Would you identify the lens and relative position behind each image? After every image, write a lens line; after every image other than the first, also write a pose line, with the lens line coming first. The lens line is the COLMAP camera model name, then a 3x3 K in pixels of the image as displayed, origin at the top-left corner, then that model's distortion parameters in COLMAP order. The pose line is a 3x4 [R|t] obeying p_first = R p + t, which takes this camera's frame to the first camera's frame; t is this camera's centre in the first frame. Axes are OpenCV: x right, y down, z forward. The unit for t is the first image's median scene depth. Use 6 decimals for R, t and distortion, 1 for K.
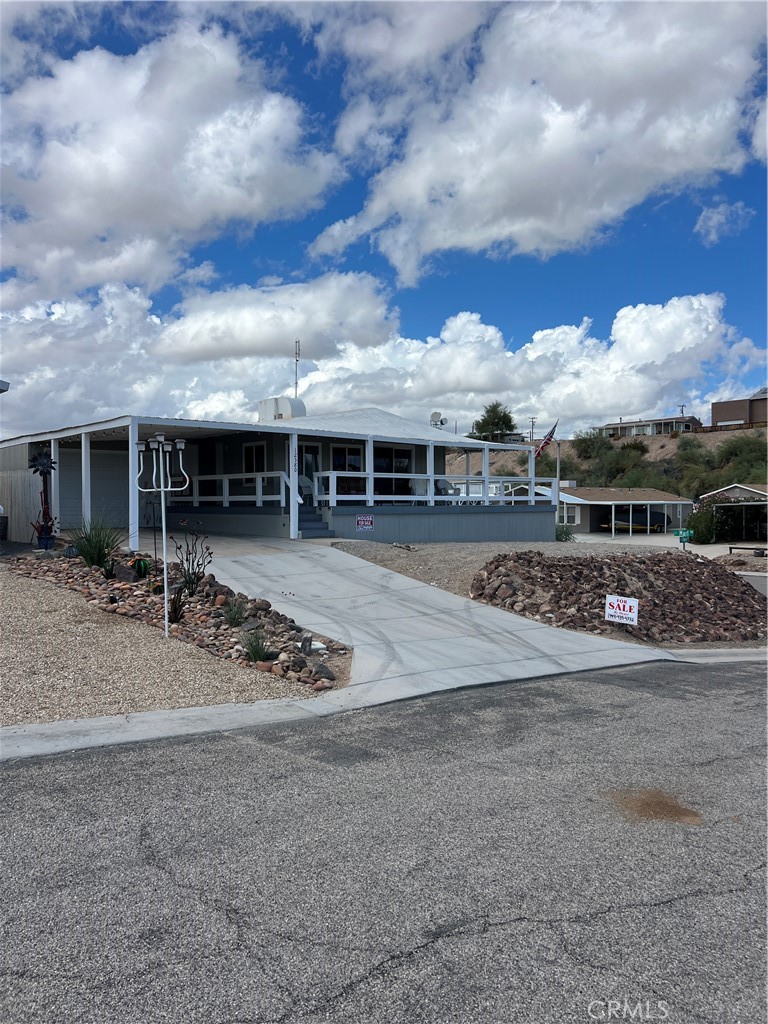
lens RADIAL K [[943.0, 0, 384.0], [0, 943.0, 512.0], [0, 0, 1]] dist [-0.001133, -0.000157]
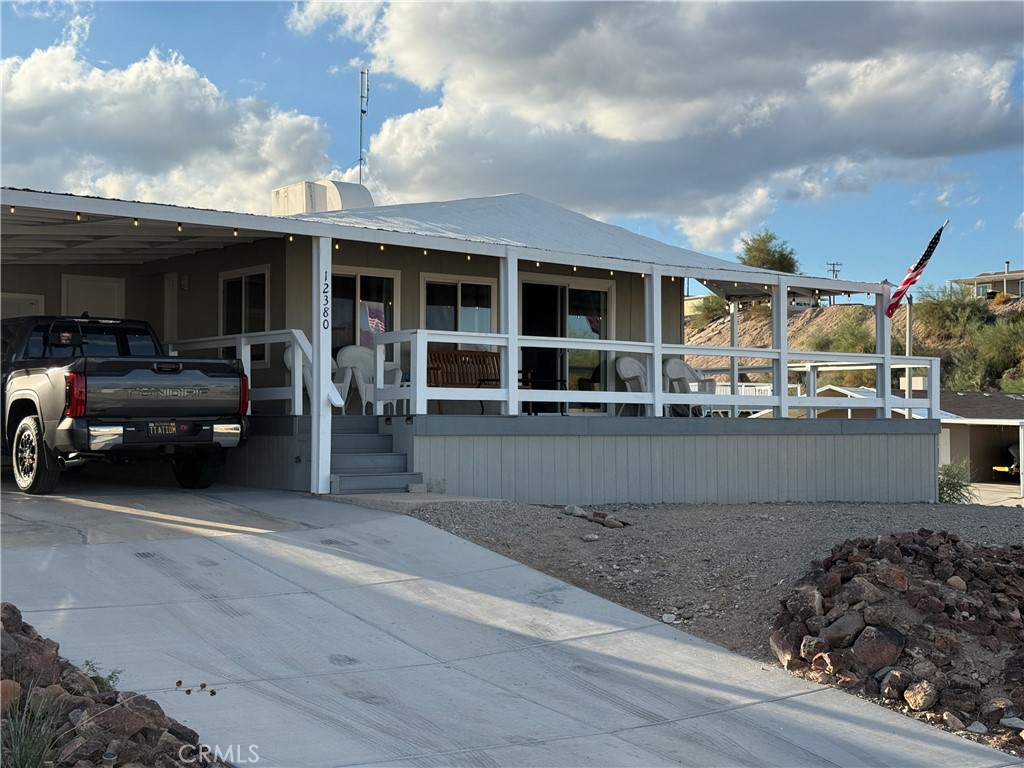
lens RADIAL K [[1417.4, 0, 512.0], [0, 1417.4, 384.0], [0, 0, 1]] dist [0.175587, 0.010803]
pose [[0.999510, 0.003402, -0.031102, 0.005833], [-0.004785, 0.998998, -0.044500, 0.007870], [0.030920, 0.044627, 0.998525, 0.377966]]
